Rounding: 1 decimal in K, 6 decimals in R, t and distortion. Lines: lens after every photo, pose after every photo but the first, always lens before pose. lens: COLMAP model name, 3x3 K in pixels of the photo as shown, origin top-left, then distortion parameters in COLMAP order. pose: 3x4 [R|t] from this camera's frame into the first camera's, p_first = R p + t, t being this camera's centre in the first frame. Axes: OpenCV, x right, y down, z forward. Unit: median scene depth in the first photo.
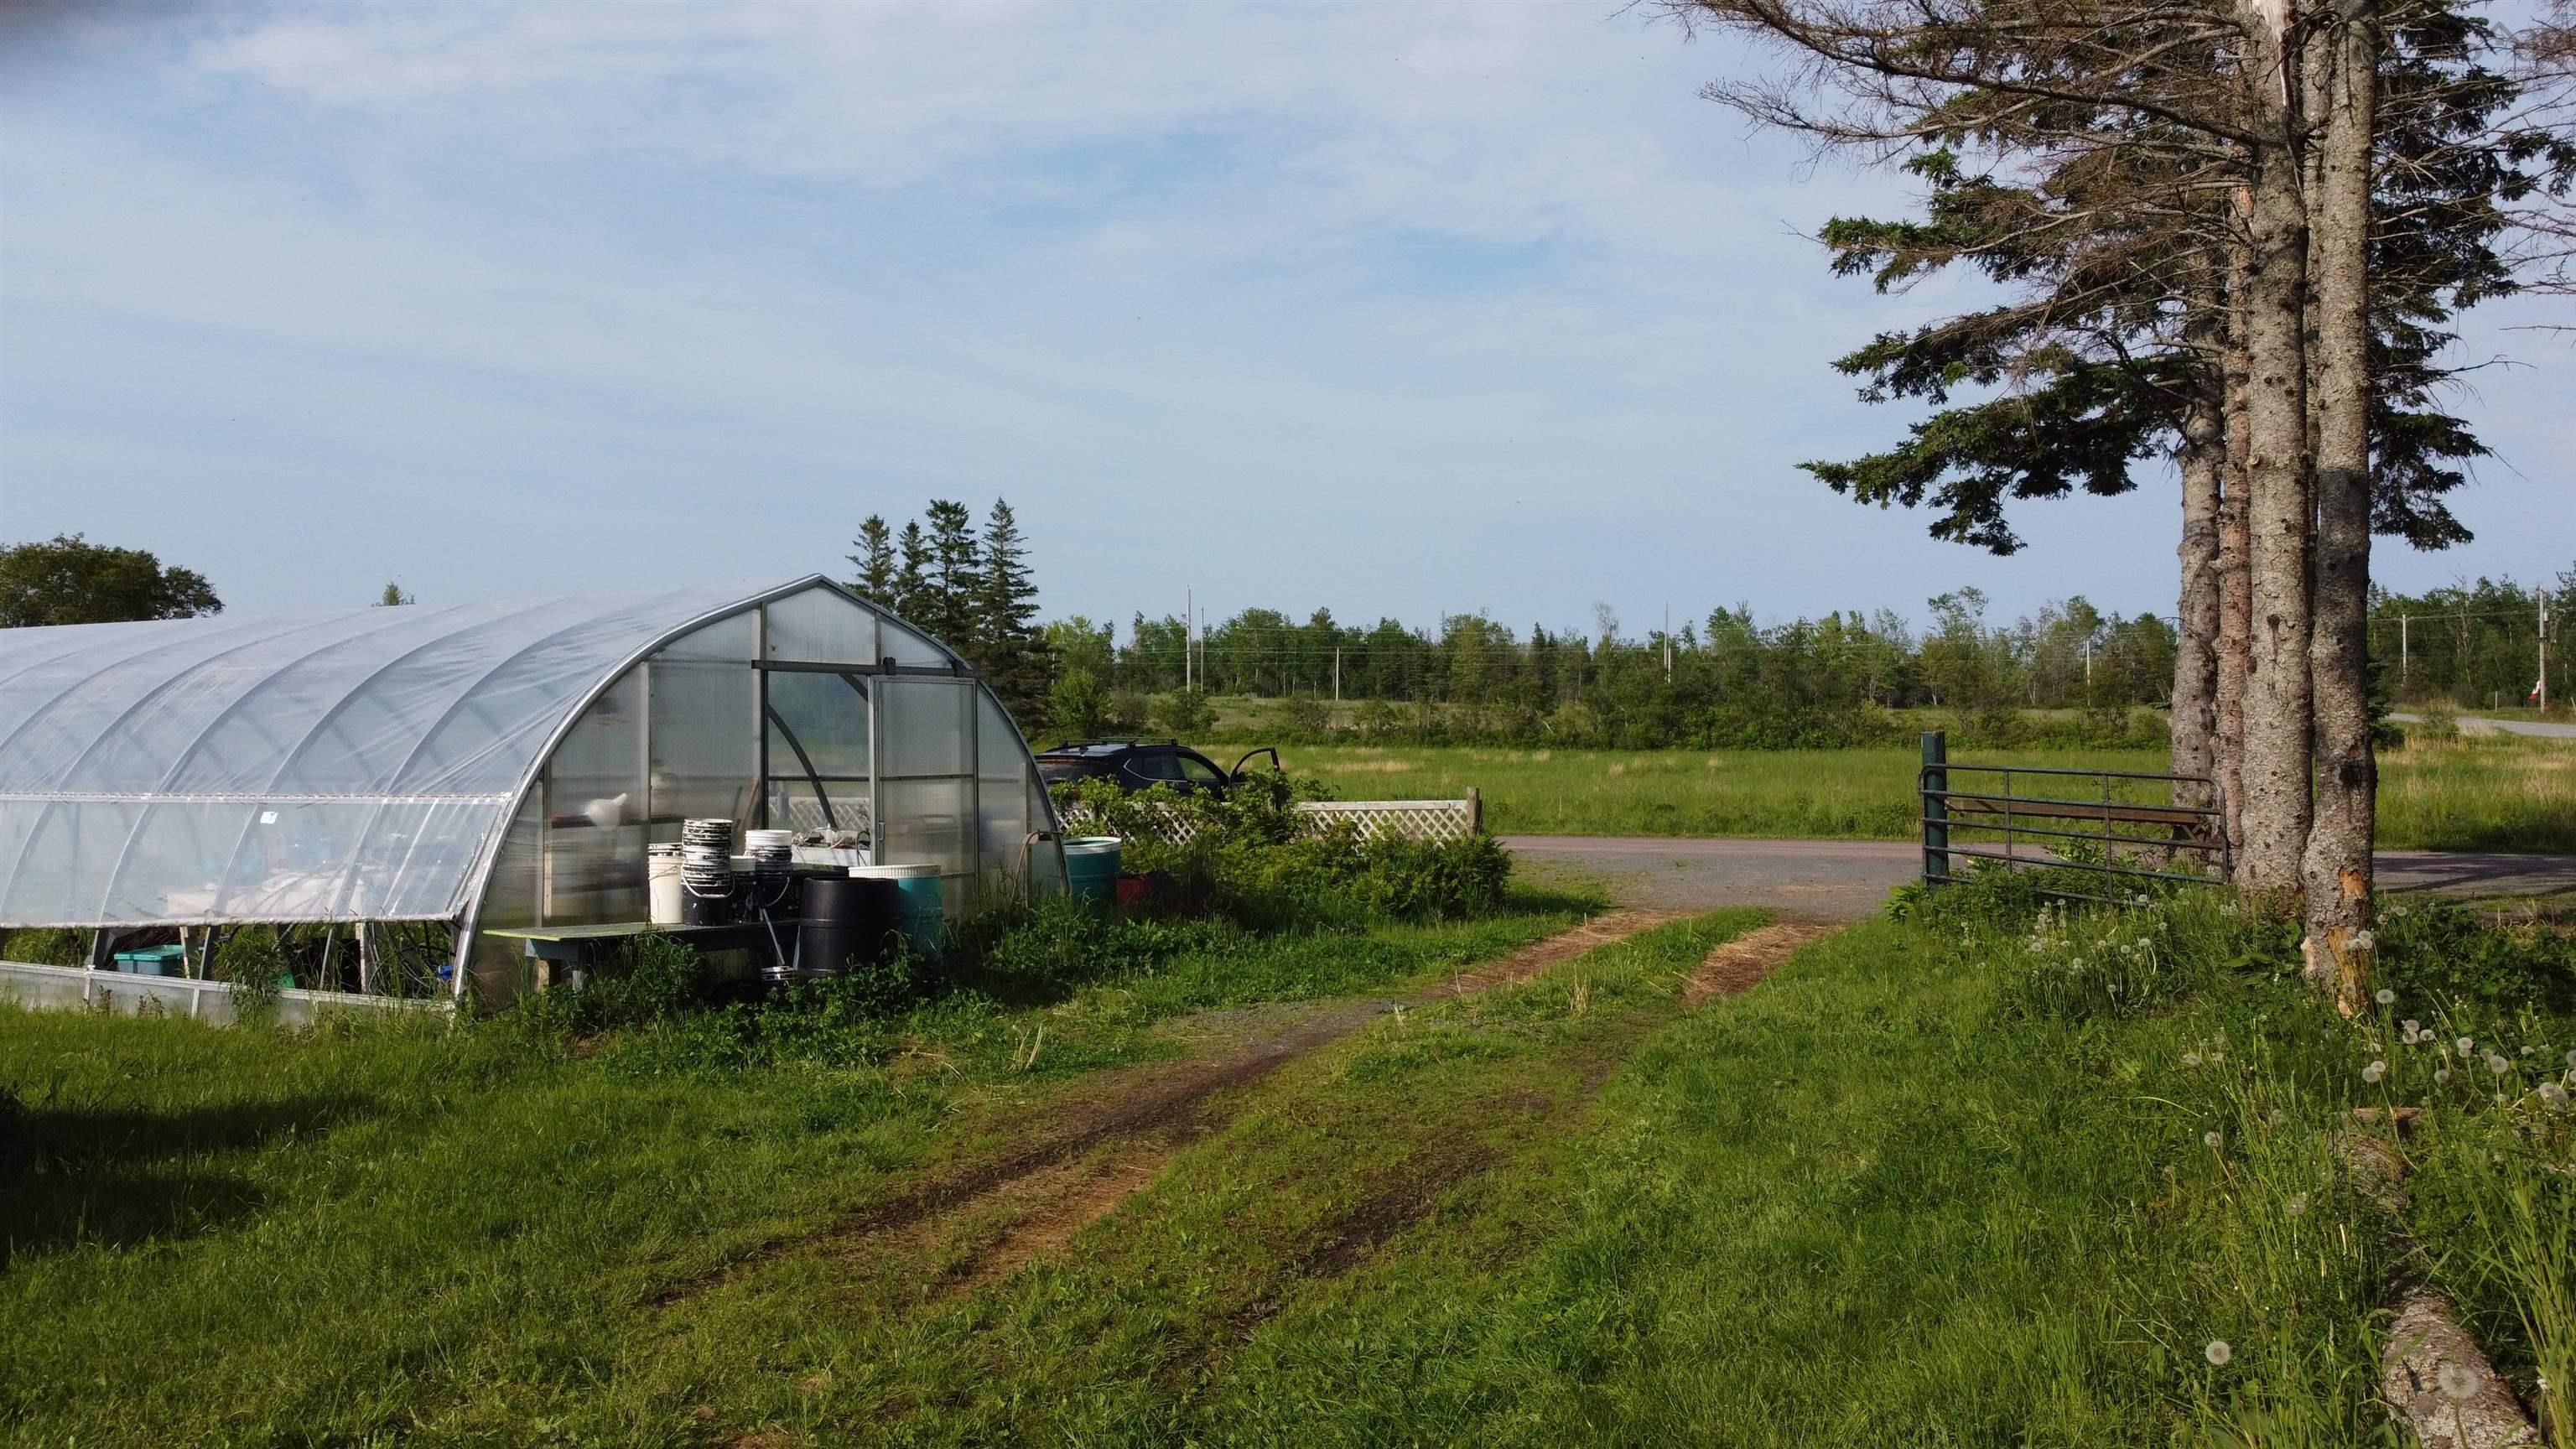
lens RADIAL K [[1920.5, 0, 1287.2], [0, 1920.5, 726.4], [0, 0, 1]] dist [0.004760, -0.013914]
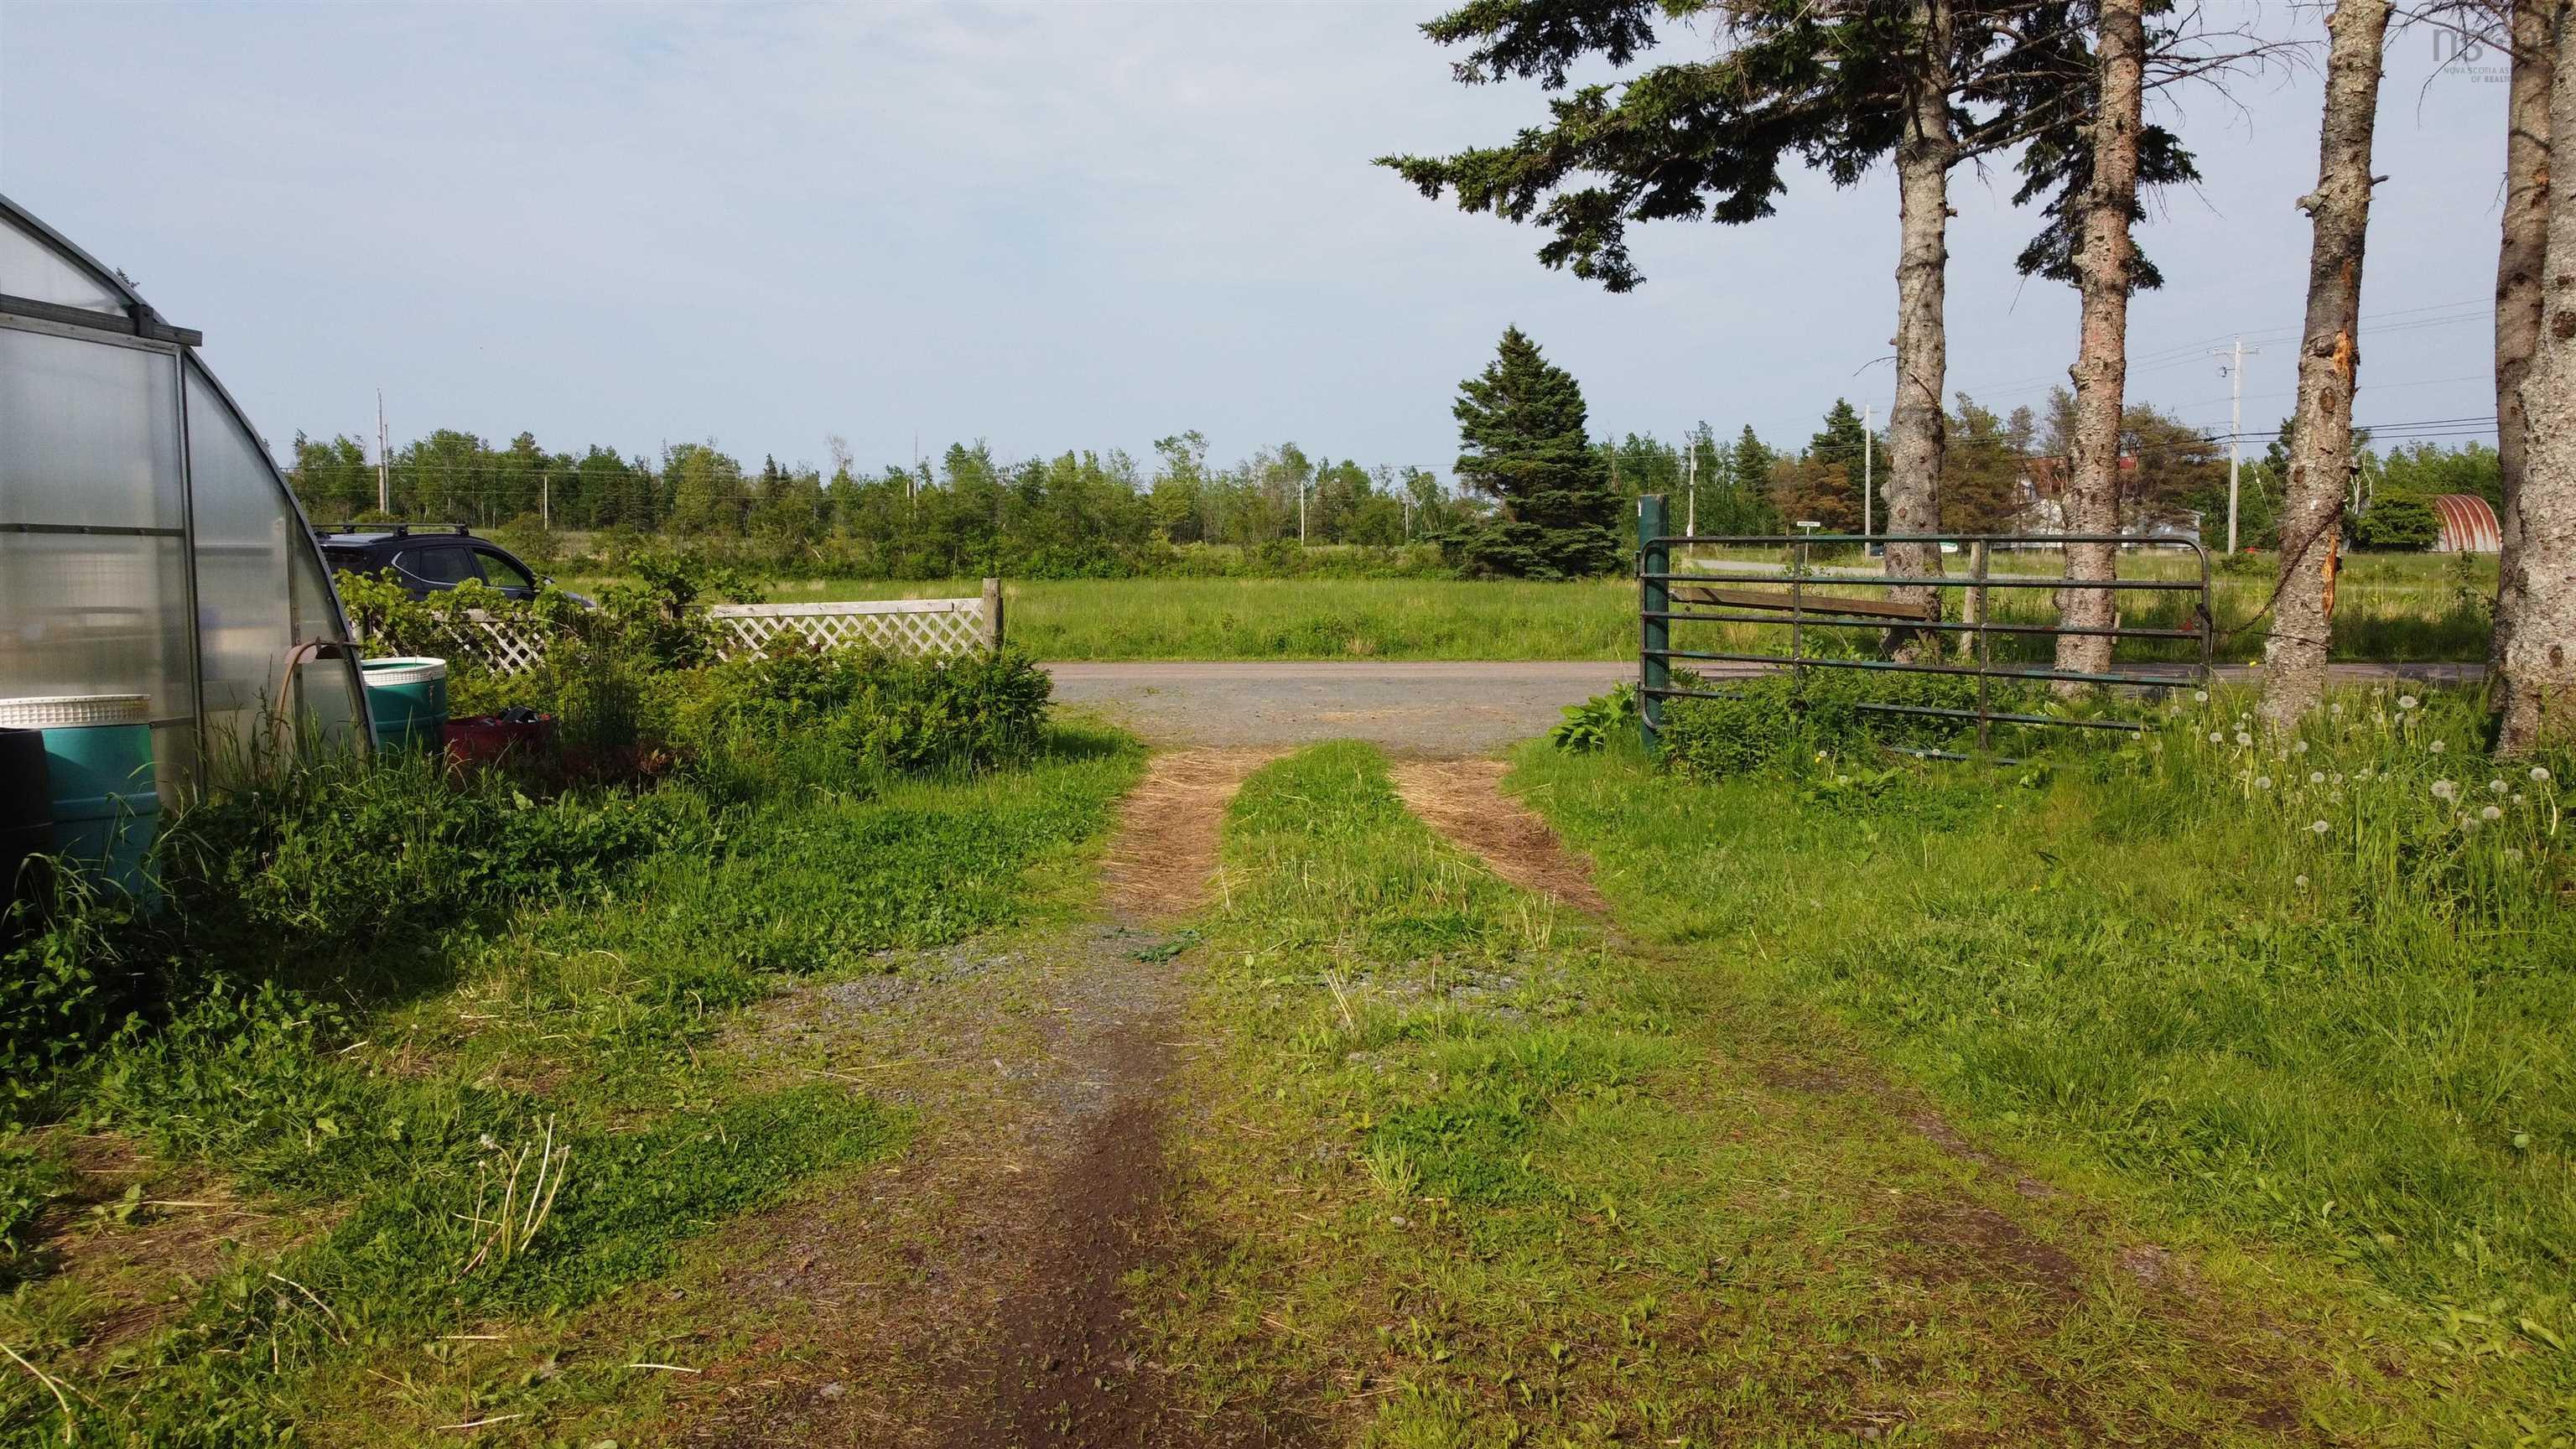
lens RADIAL K [[1920.5, 0, 1288.7], [0, 1920.5, 724.6], [0, 0, 1]] dist [0.004760, -0.013914]
pose [[0.922744, -0.028602, 0.384351, -0.062680], [-0.003235, 0.996633, 0.081930, 0.023793], [-0.385400, -0.076844, 0.919544, 0.284488]]
